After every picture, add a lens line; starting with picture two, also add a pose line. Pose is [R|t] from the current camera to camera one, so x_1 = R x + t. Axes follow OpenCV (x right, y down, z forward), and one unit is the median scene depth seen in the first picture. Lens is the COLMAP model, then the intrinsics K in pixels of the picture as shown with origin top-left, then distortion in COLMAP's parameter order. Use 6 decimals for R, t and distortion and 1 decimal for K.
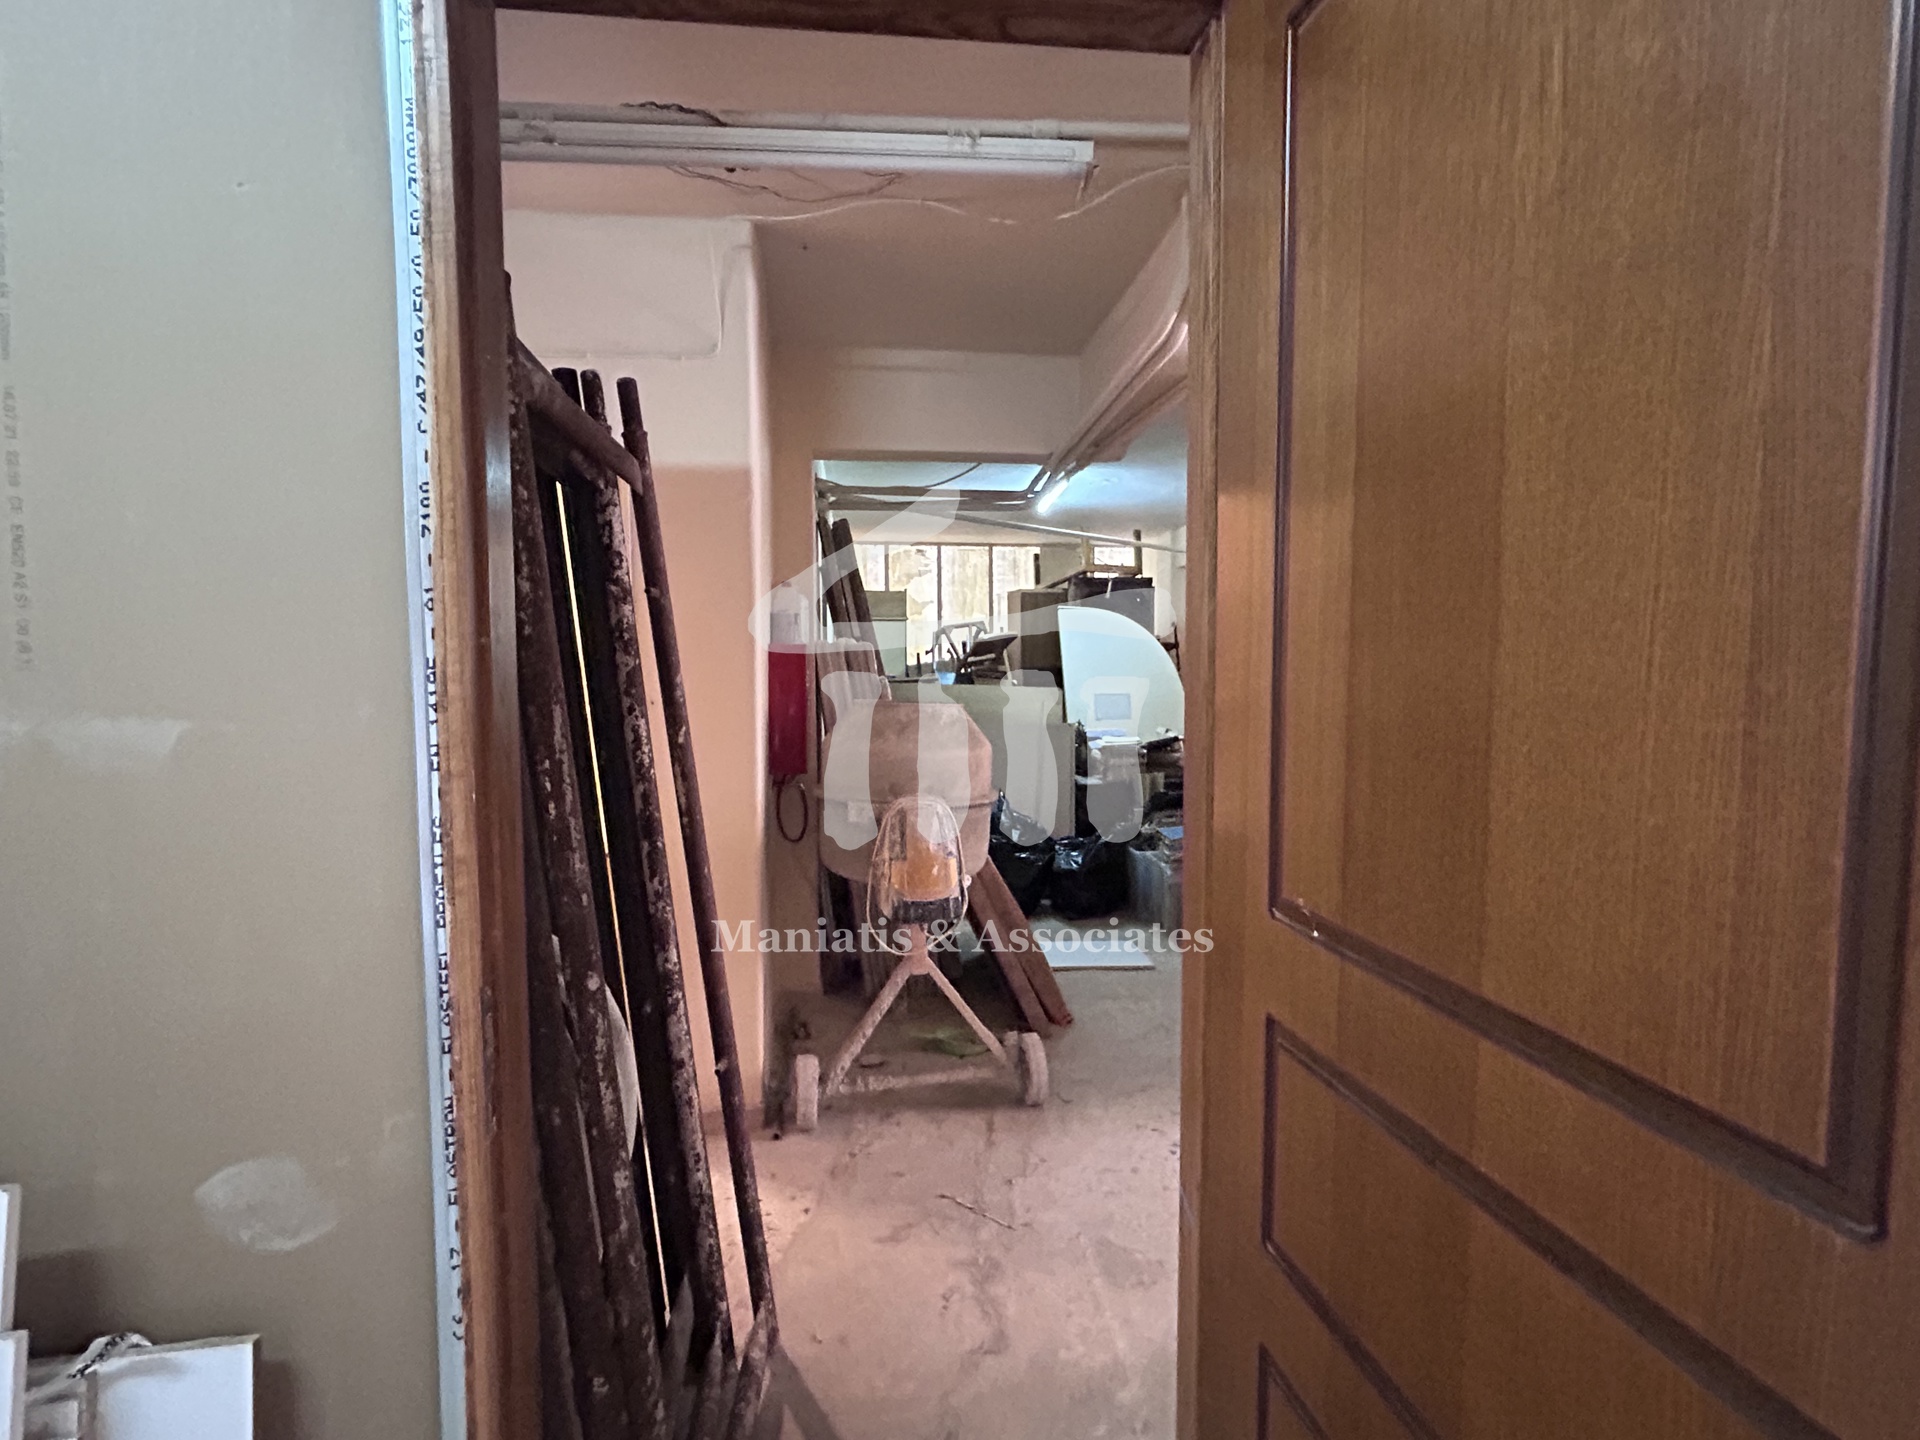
lens RADIAL K [[968.9, 0, 956.1], [0, 968.9, 714.1], [0, 0, 1]] dist [-0.014681, 0.008296]
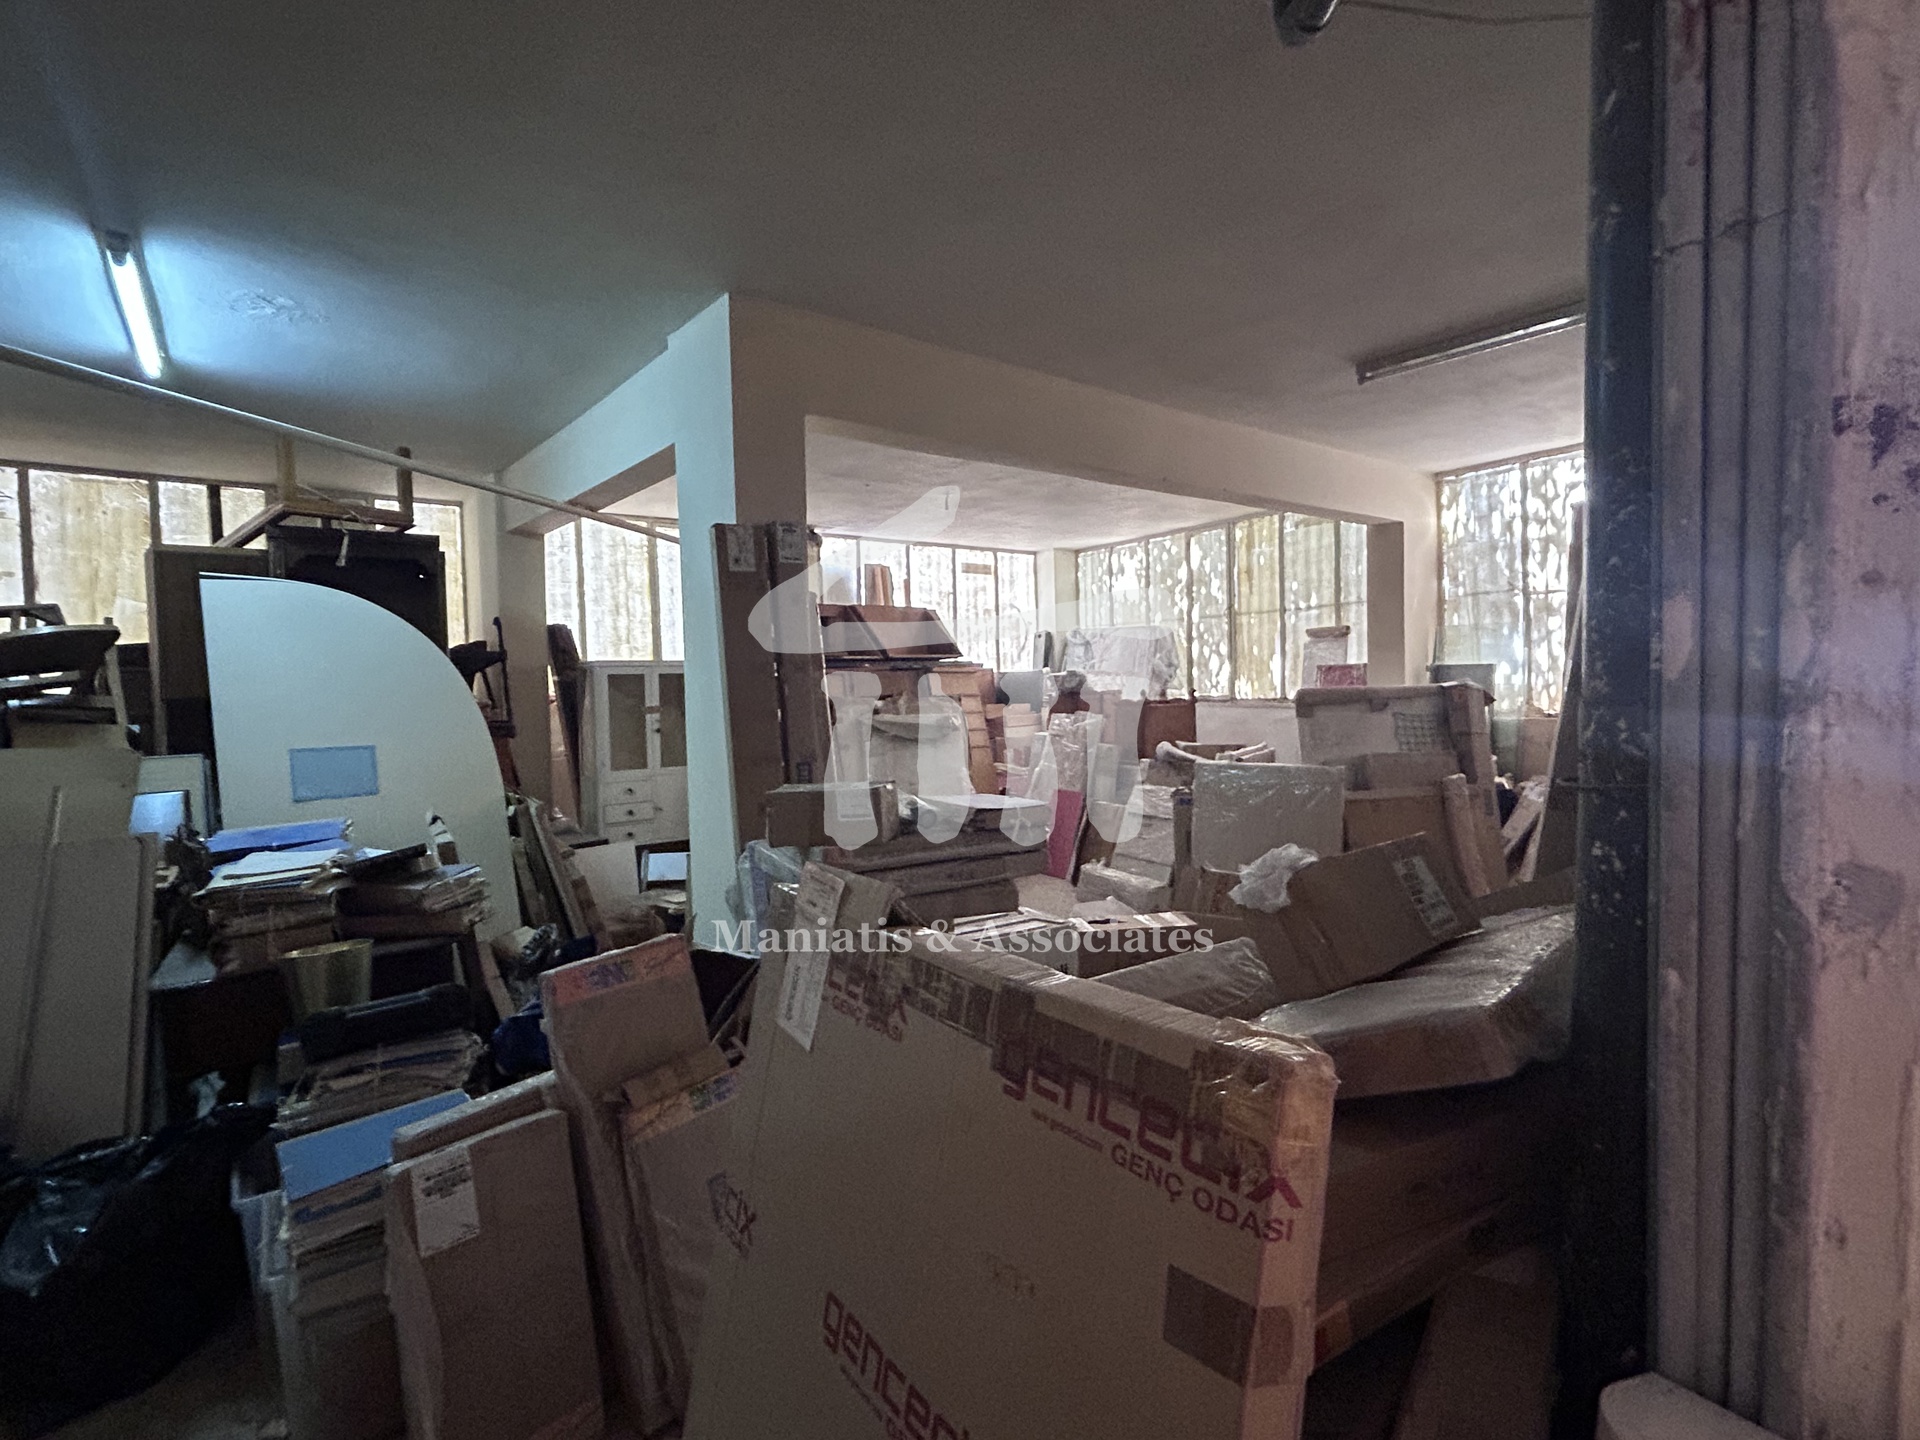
lens RADIAL K [[968.9, 0, 956.1], [0, 968.9, 714.1], [0, 0, 1]] dist [-0.014681, 0.008296]
pose [[0.838889, -0.034913, 0.543182, 0.132998], [0.042487, 0.999096, -0.001400, -0.019691], [-0.542643, 0.024253, 0.839614, 0.320160]]
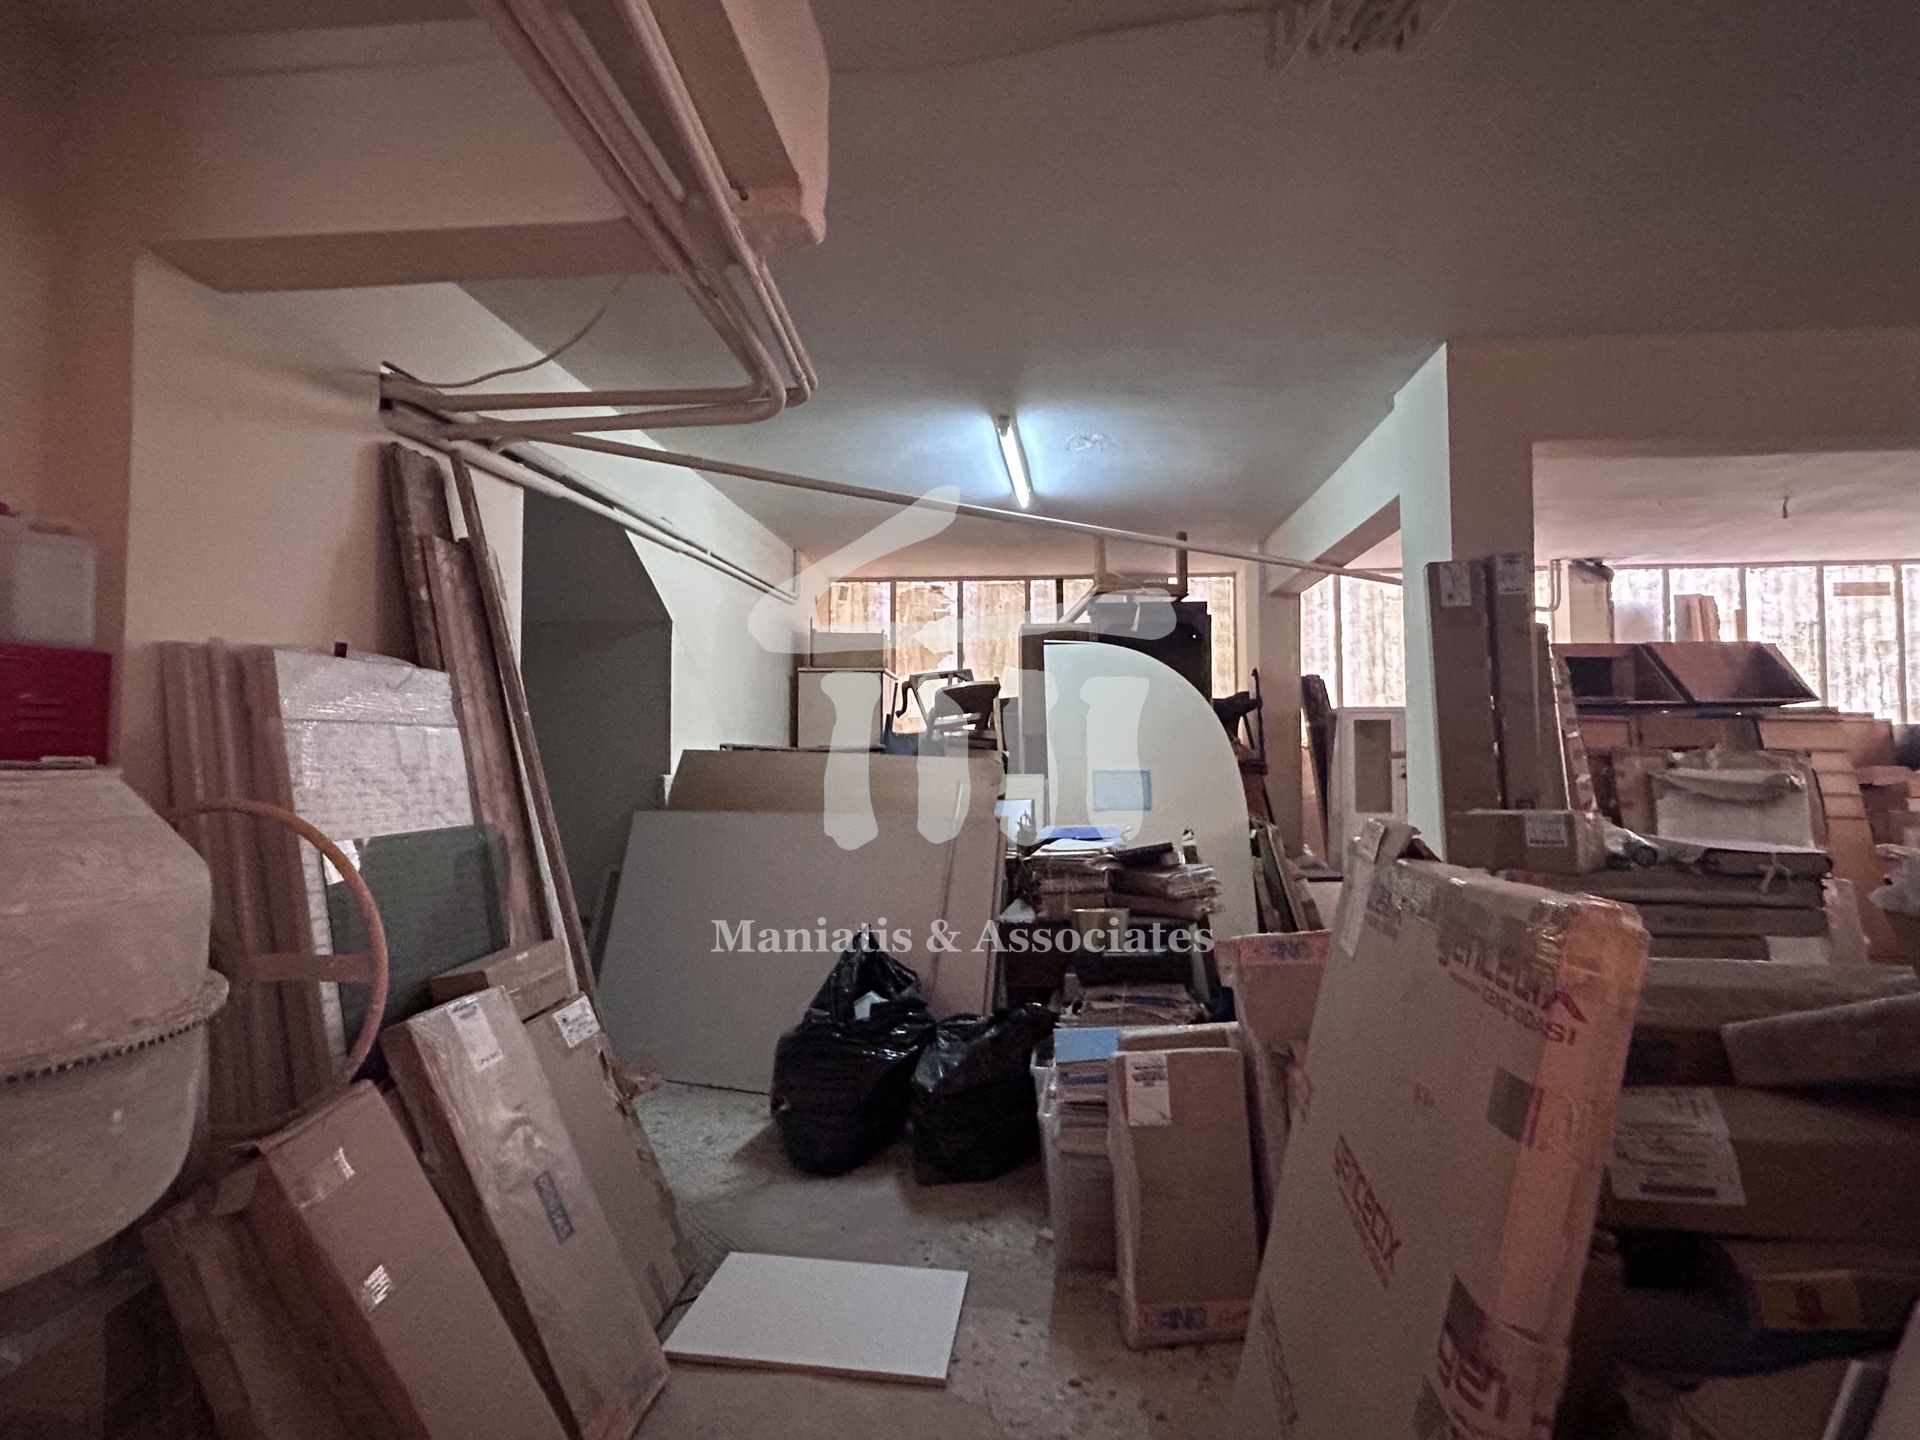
lens RADIAL K [[968.9, 0, 956.1], [0, 968.9, 714.1], [0, 0, 1]] dist [-0.014681, 0.008296]
pose [[0.979658, -0.005583, -0.200597, 0.150861], [-0.010706, 0.996735, -0.080029, -0.004625], [0.200389, 0.080549, 0.976399, 0.272032]]
